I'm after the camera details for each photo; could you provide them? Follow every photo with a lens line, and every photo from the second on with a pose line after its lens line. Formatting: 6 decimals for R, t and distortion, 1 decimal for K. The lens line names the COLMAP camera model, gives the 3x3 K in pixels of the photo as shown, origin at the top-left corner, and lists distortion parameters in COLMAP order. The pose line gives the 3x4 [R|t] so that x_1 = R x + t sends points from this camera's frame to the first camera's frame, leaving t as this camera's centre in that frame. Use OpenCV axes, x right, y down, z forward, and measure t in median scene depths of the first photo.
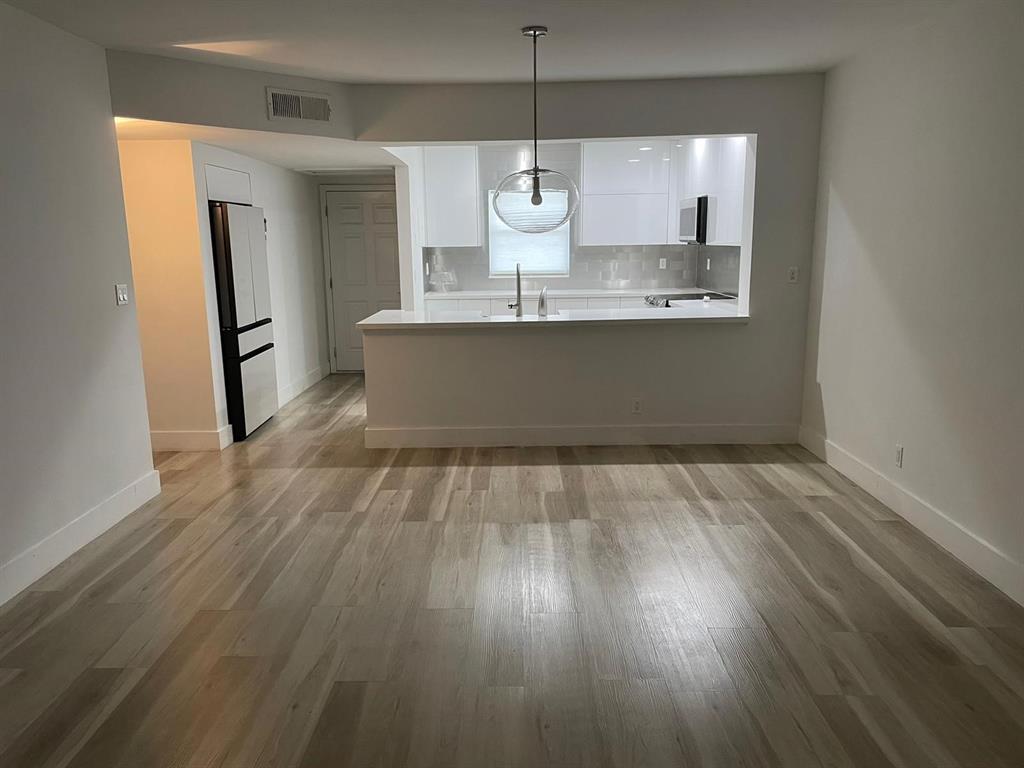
lens RADIAL K [[770.8, 0, 512.4], [0, 770.8, 388.4], [0, 0, 1]] dist [0.091982, -0.122697]
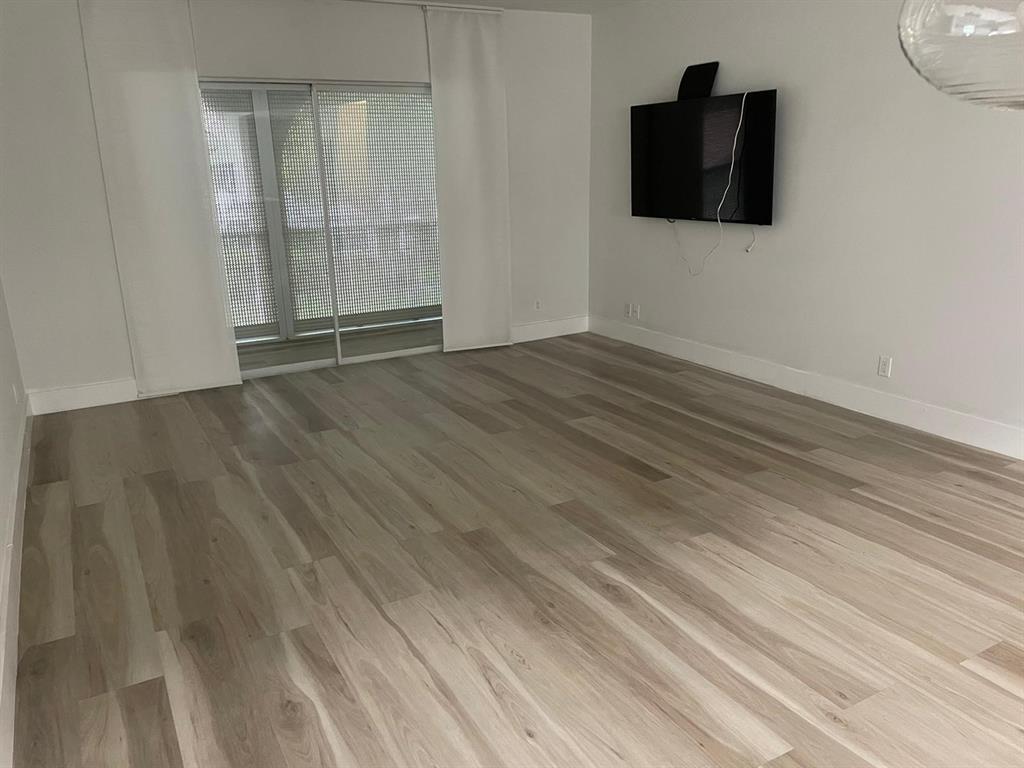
lens RADIAL K [[770.8, 0, 512.4], [0, 770.8, 388.4], [0, 0, 1]] dist [0.091982, -0.122697]
pose [[-0.865037, 0.175180, -0.470132, 0.587438], [-0.059467, 0.894655, 0.442782, -0.328383], [0.498172, 0.410980, -0.763492, 1.701152]]
